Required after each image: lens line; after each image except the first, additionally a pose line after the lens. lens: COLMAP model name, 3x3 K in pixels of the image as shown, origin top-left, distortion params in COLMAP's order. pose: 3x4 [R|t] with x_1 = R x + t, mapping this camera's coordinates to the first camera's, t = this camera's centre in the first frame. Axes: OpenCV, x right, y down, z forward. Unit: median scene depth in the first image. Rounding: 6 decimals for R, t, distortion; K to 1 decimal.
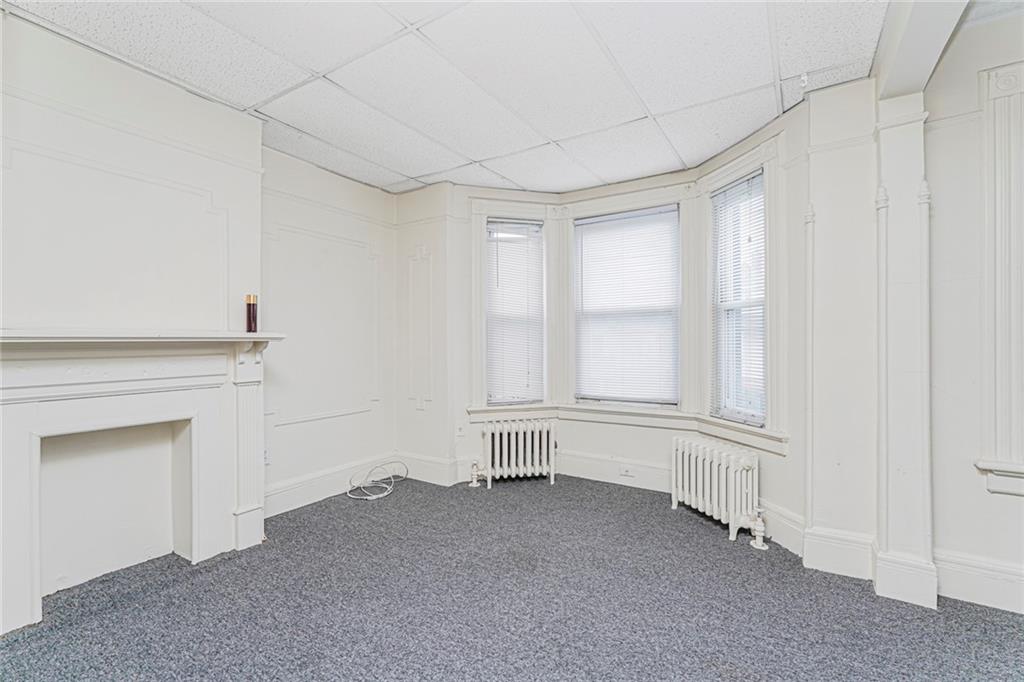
lens RADIAL K [[450.9, 0, 510.3], [0, 450.9, 342.4], [0, 0, 1]] dist [-0.014919, 0.007584]
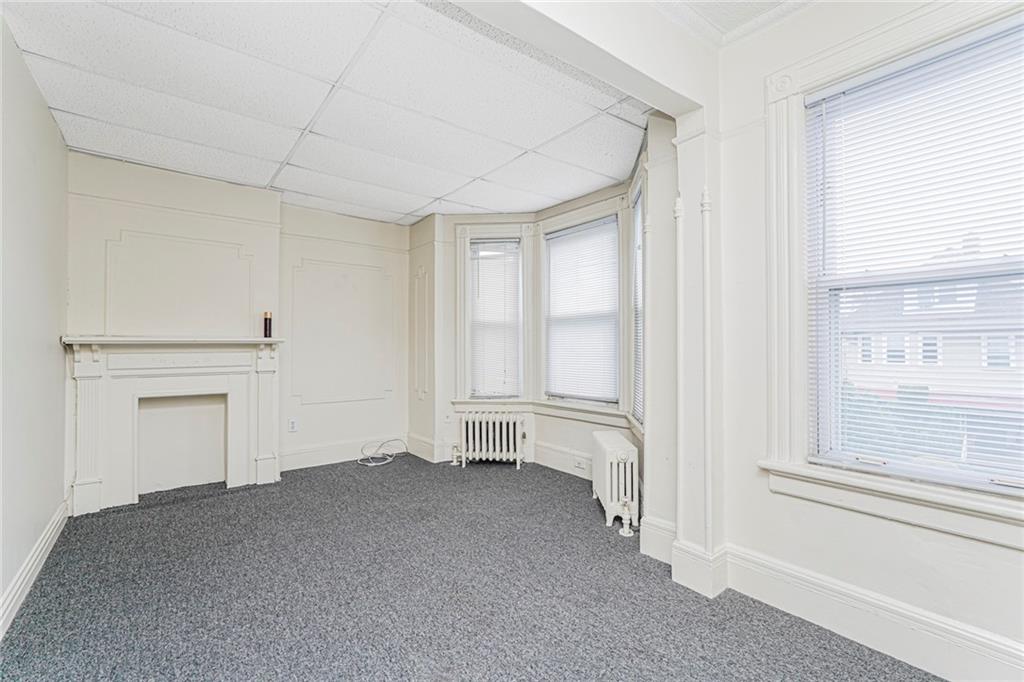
lens RADIAL K [[450.9, 0, 510.7], [0, 450.9, 340.9], [0, 0, 1]] dist [-0.014919, 0.007584]
pose [[0.941234, -0.002622, -0.337745, 0.465174], [-0.001729, 0.999919, -0.012578, 0.004428], [0.337751, 0.012423, 0.941153, -0.080460]]
